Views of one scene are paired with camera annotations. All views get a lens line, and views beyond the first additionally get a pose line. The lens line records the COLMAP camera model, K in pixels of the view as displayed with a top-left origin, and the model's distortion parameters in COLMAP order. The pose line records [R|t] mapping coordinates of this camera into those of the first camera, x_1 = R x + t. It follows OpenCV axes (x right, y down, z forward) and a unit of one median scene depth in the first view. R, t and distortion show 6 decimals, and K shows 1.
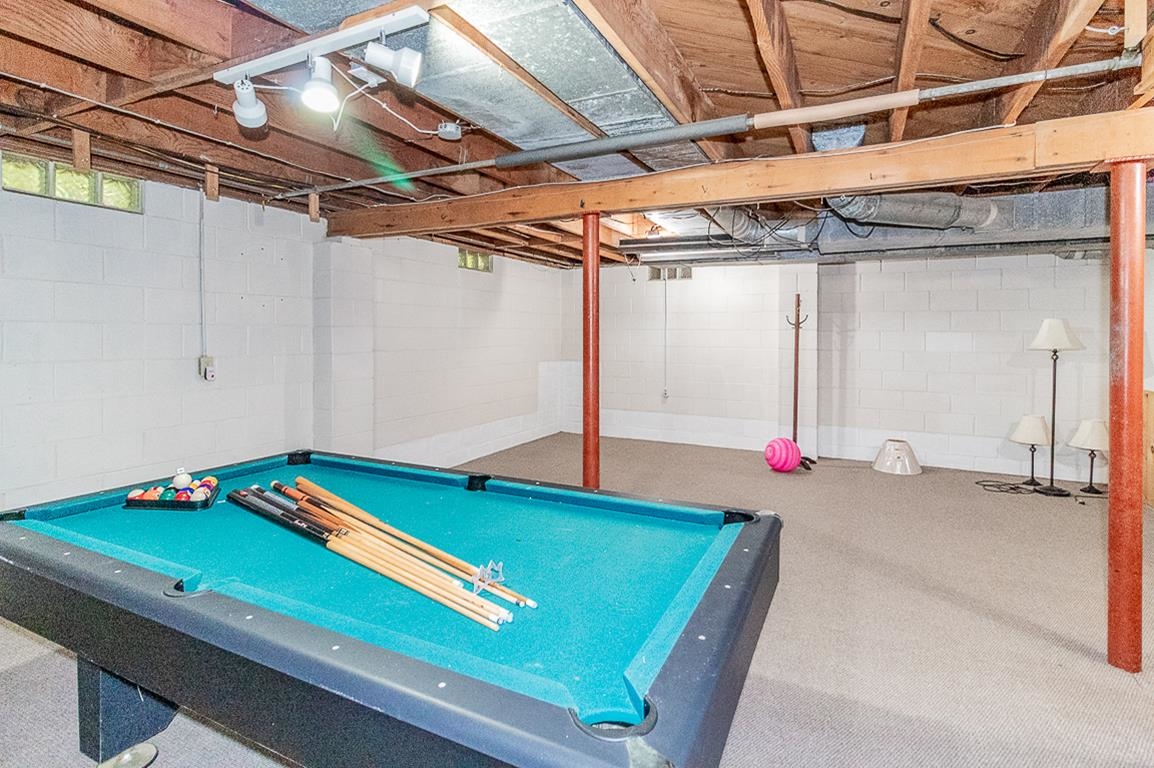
lens RADIAL K [[546.3, 0, 576.3], [0, 546.3, 340.1], [0, 0, 1]] dist [-0.000973, 0.000306]
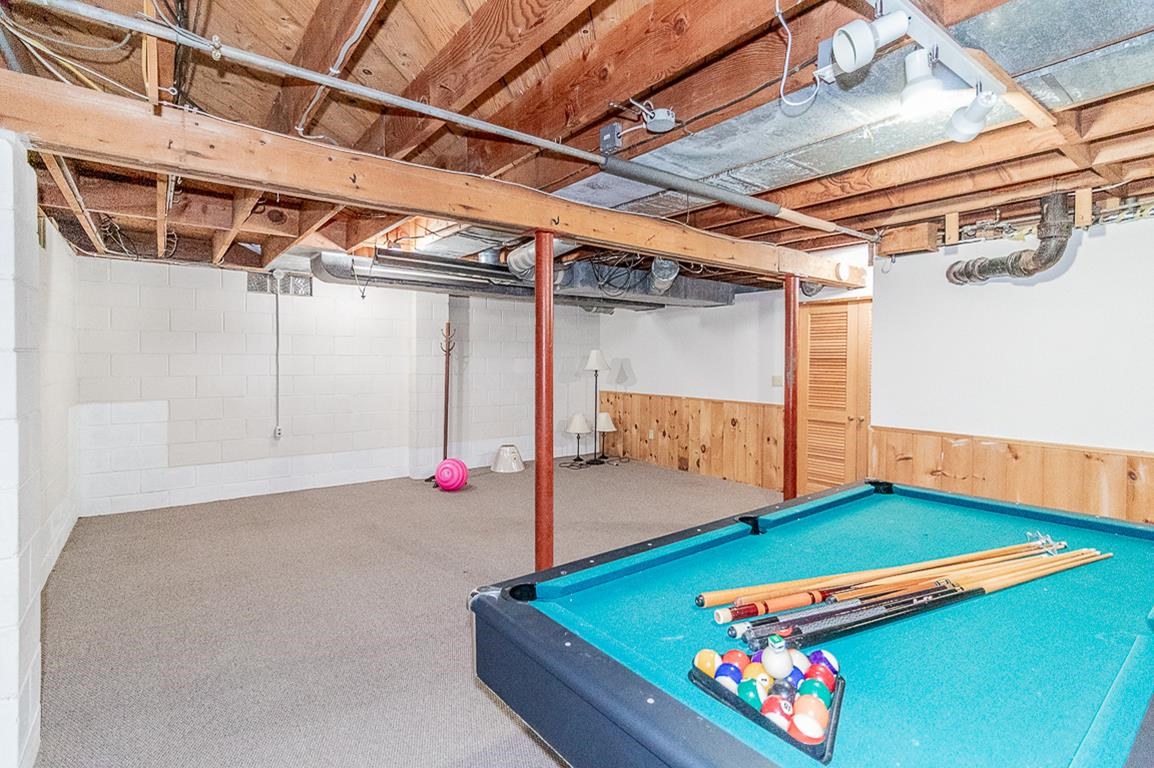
lens RADIAL K [[541.8, 0, 571.4], [0, 541.8, 361.5], [0, 0, 1]] dist [0.001426, 0.000414]
pose [[0.453010, -0.007229, 0.891476, -0.463559], [0.006940, 0.999965, 0.004582, -0.012467], [-0.891478, 0.004111, 0.453045, 0.341518]]
